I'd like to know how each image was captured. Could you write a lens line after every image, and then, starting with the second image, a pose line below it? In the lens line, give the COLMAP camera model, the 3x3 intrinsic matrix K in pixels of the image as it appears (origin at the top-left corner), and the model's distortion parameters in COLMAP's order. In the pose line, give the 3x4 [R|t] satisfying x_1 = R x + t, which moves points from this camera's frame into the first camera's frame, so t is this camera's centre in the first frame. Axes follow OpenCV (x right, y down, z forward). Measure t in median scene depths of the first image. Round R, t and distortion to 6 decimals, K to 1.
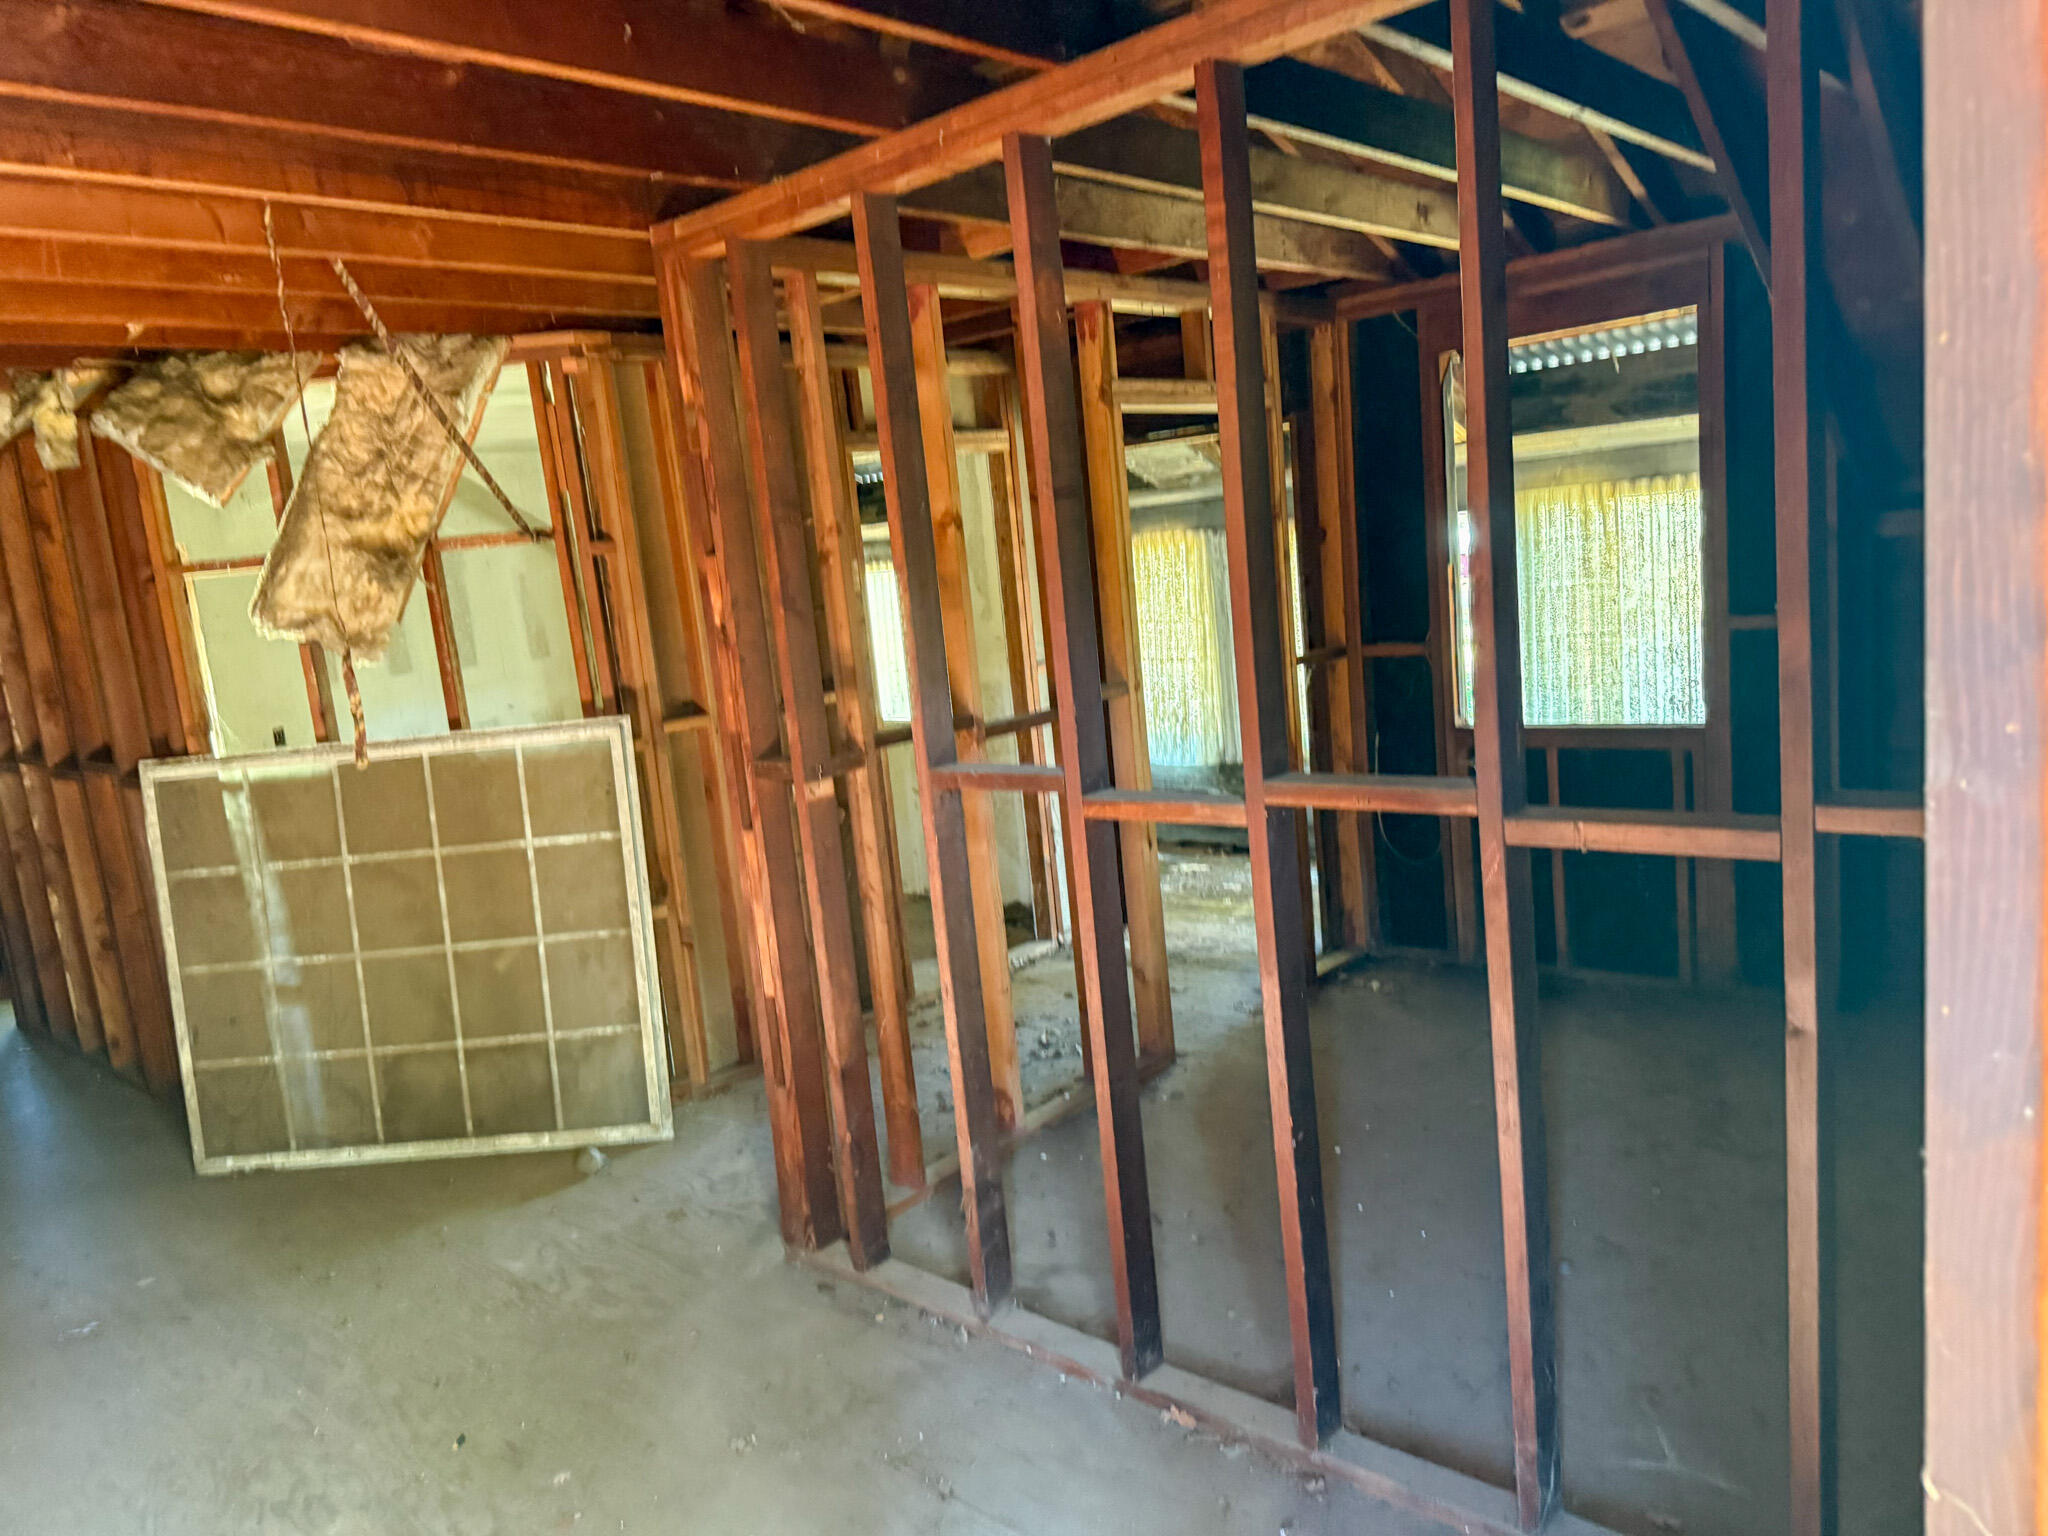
lens RADIAL K [[1429.9, 0, 1027.1], [0, 1429.9, 756.6], [0, 0, 1]] dist [0.032817, -0.044561]
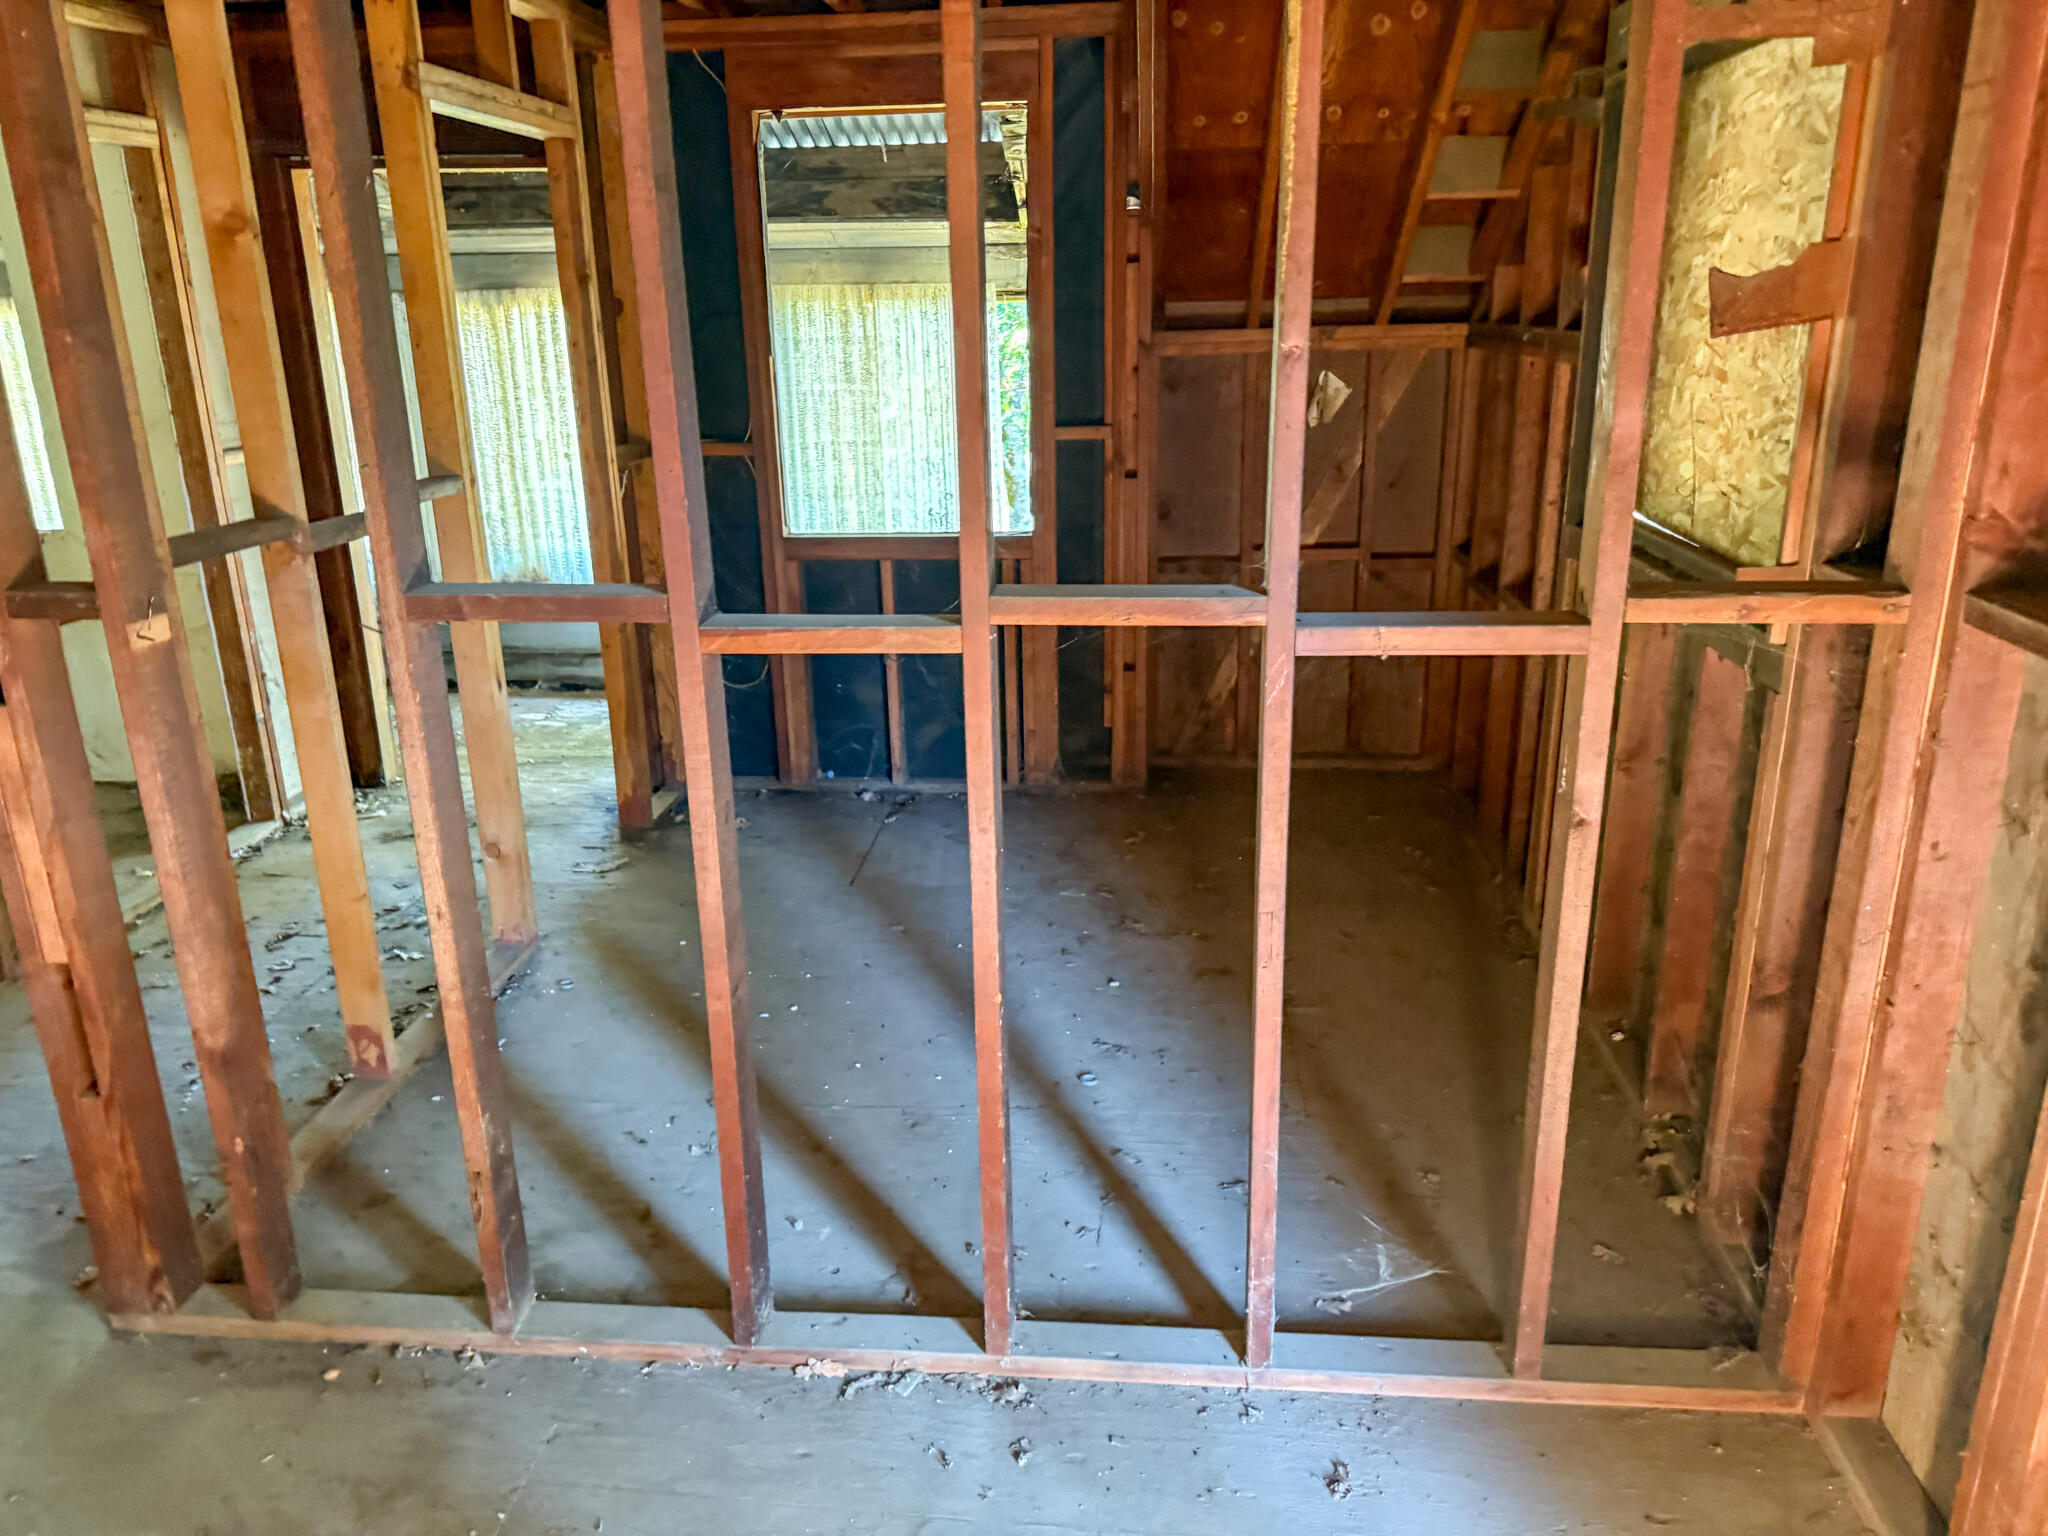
lens RADIAL K [[1429.9, 0, 1027.1], [0, 1429.9, 756.6], [0, 0, 1]] dist [0.032817, -0.044561]
pose [[0.794258, -0.095020, 0.600105, -0.127981], [0.019678, 0.991200, 0.130901, 0.001326], [-0.607262, -0.092160, 0.789138, 0.148043]]
